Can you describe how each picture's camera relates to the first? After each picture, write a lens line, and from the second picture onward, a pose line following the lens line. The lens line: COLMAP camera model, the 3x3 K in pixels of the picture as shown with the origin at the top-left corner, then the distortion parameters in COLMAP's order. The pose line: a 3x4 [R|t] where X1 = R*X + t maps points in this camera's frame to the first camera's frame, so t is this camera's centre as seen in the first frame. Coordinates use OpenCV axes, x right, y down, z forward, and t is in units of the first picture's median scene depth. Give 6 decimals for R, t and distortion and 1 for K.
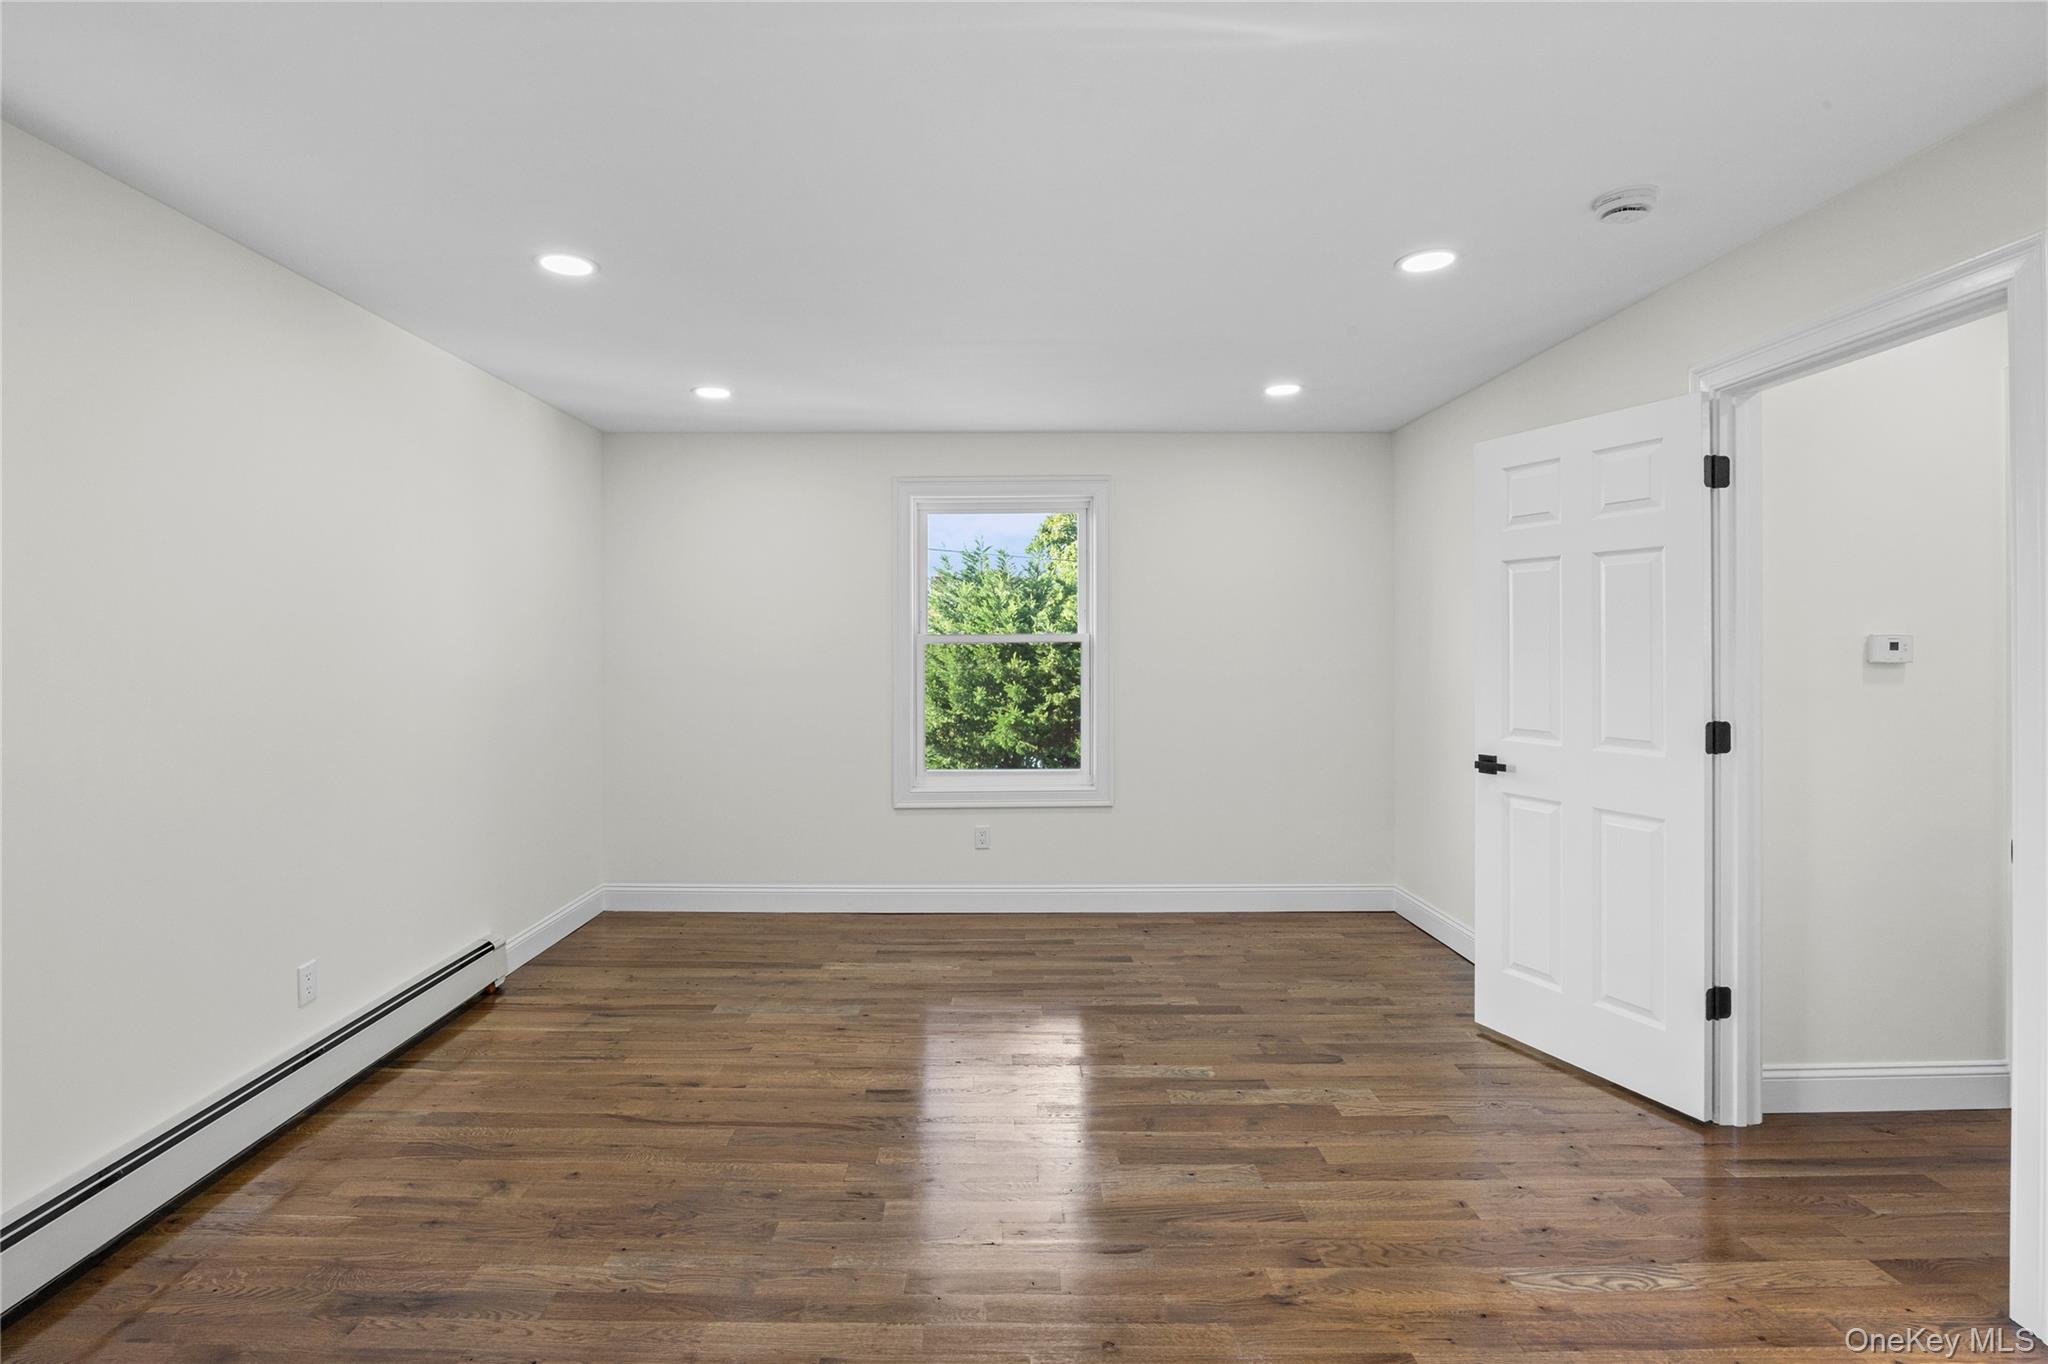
lens RADIAL K [[954.0, 0, 973.8], [0, 954.0, 664.3], [0, 0, 1]] dist [-0.020250, 0.000705]
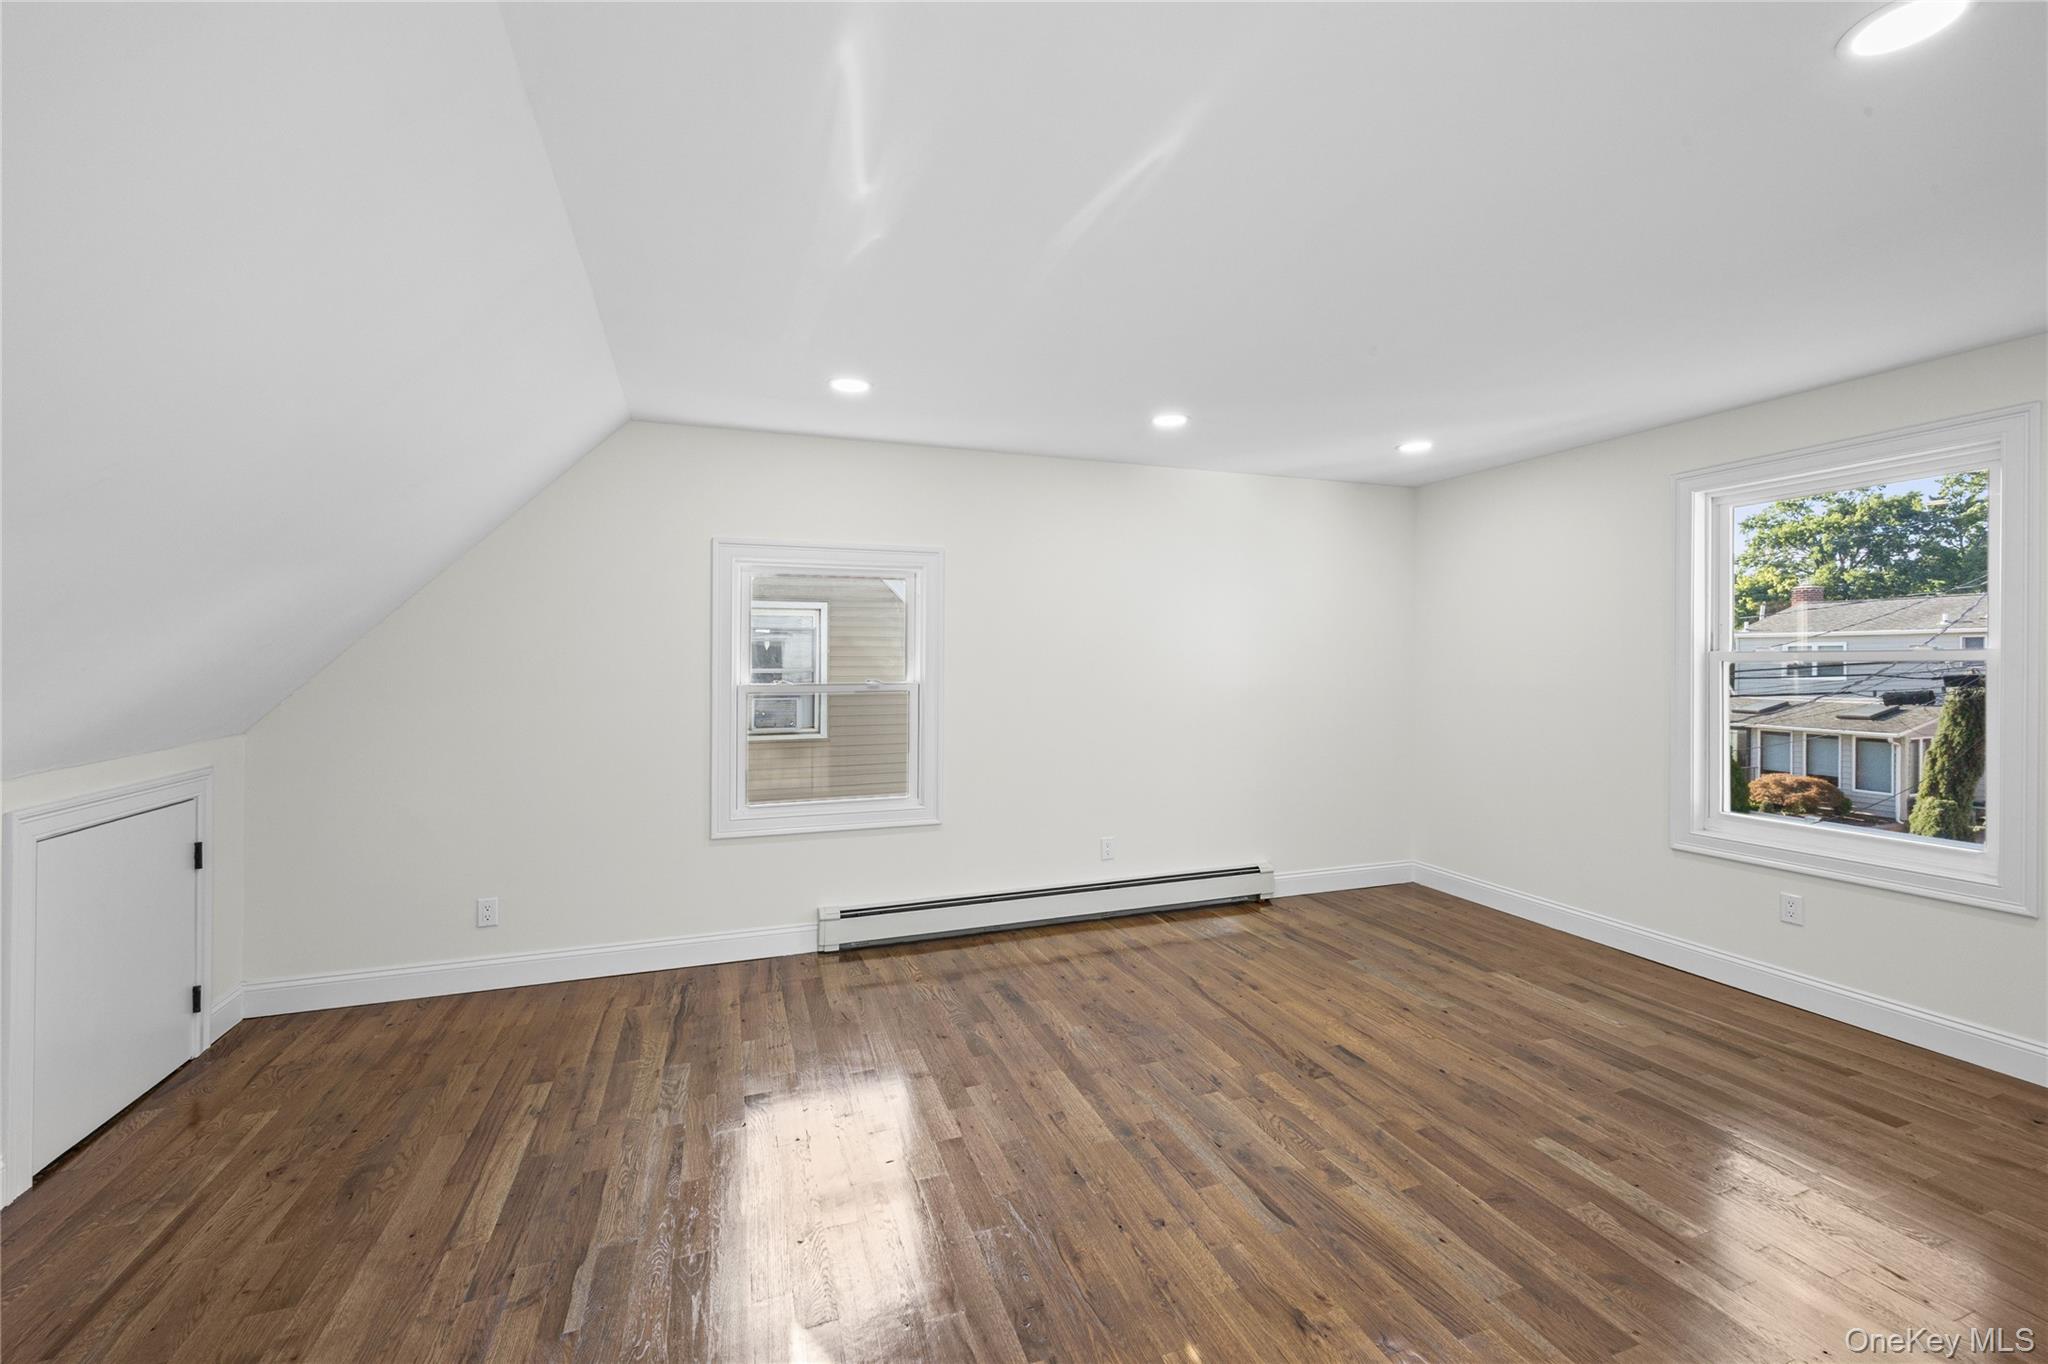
lens RADIAL K [[828.0, 0, 1023.3], [0, 828.0, 665.5], [0, 0, 1]] dist [0.005756, -0.000161]
pose [[0.351597, 0.008238, -0.936115, 0.648943], [-0.018086, 0.999834, 0.002005, -0.012983], [0.935977, 0.016226, 0.351688, 0.248836]]
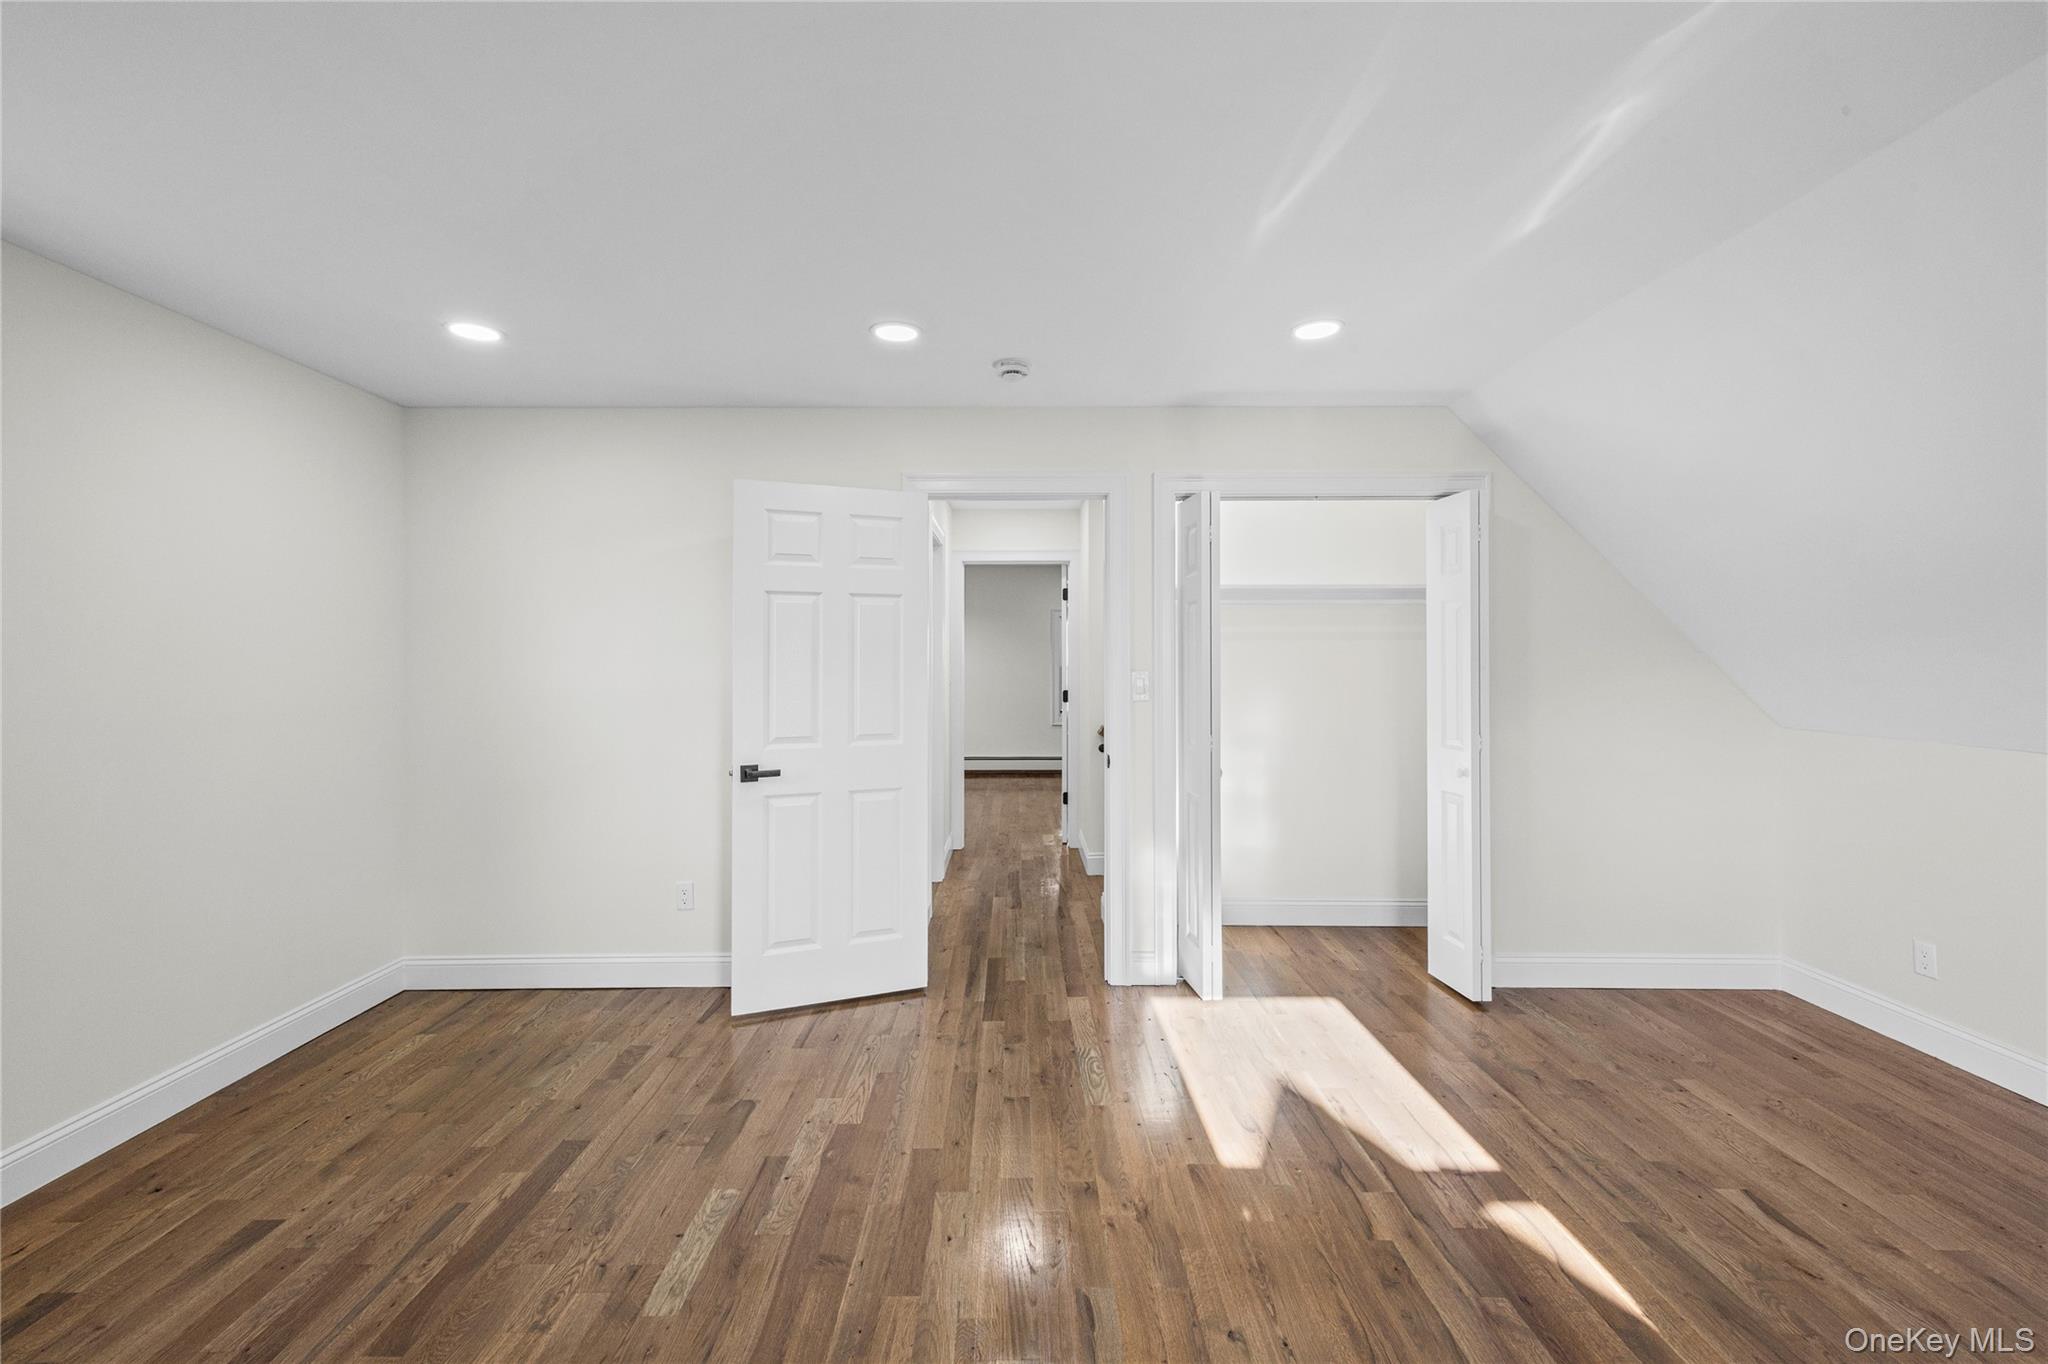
lens RADIAL K [[828.0, 0, 1029.8], [0, 828.0, 680.1], [0, 0, 1]] dist [0.005756, -0.000161]
pose [[-0.030811, -0.012637, 0.999445, -0.436530], [0.024283, 0.999615, 0.013388, -0.007867], [-0.999230, 0.024682, -0.030492, 0.719294]]
